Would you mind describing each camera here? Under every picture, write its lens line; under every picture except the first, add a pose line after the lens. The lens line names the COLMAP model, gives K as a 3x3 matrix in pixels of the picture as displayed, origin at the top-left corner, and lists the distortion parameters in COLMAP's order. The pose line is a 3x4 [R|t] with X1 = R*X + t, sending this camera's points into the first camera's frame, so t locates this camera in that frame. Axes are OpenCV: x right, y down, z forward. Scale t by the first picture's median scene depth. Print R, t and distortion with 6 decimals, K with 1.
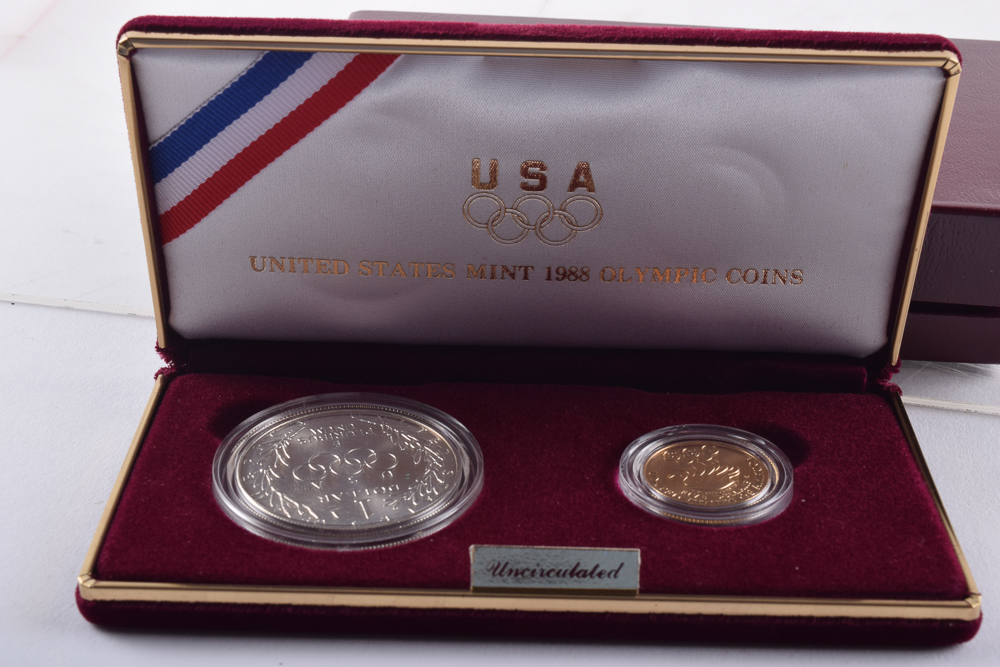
lens RADIAL K [[1748.2, 0, 499.3], [0, 1748.2, 333.6], [0, 0, 1]] dist [-0.170584, 0.000000]
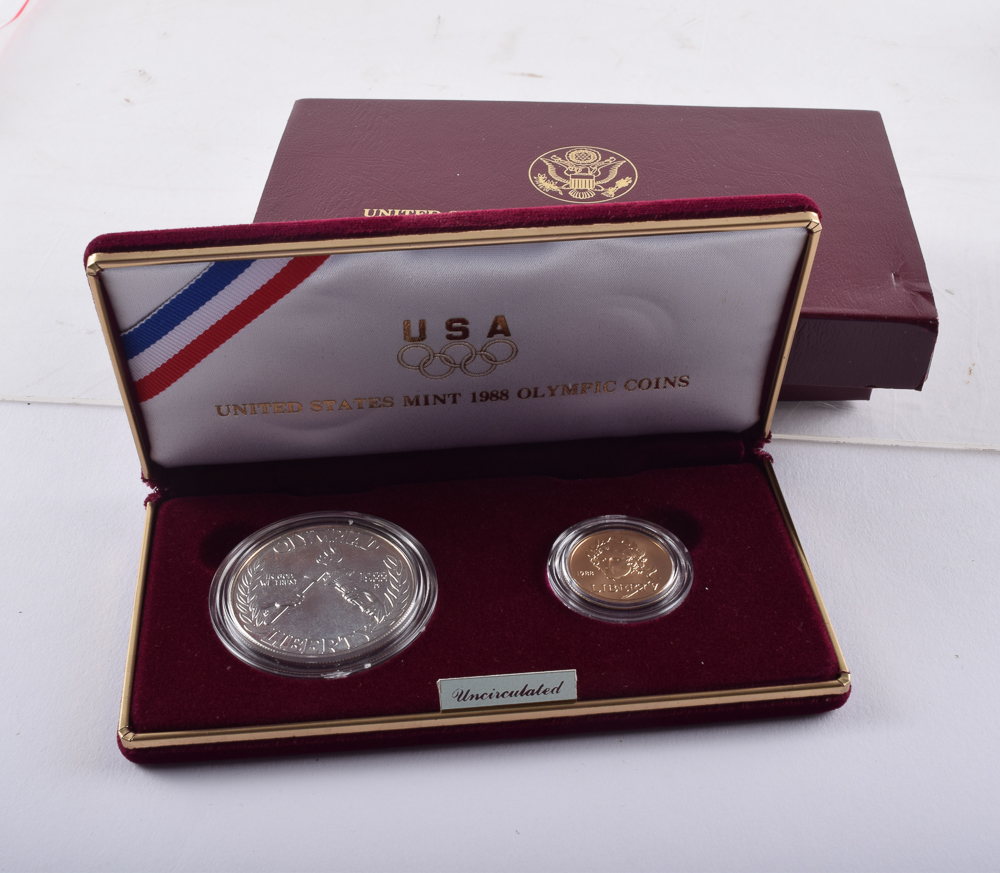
lens RADIAL K [[1522.9, 0, 499.9], [0, 1522.9, 435.0], [0, 0, 1]] dist [-0.241984, 0.000000]
pose [[0.993795, -0.087353, 0.068855, -0.027802], [0.070165, 0.972680, 0.221292, -0.244630], [-0.086304, -0.215087, 0.972774, 0.005589]]
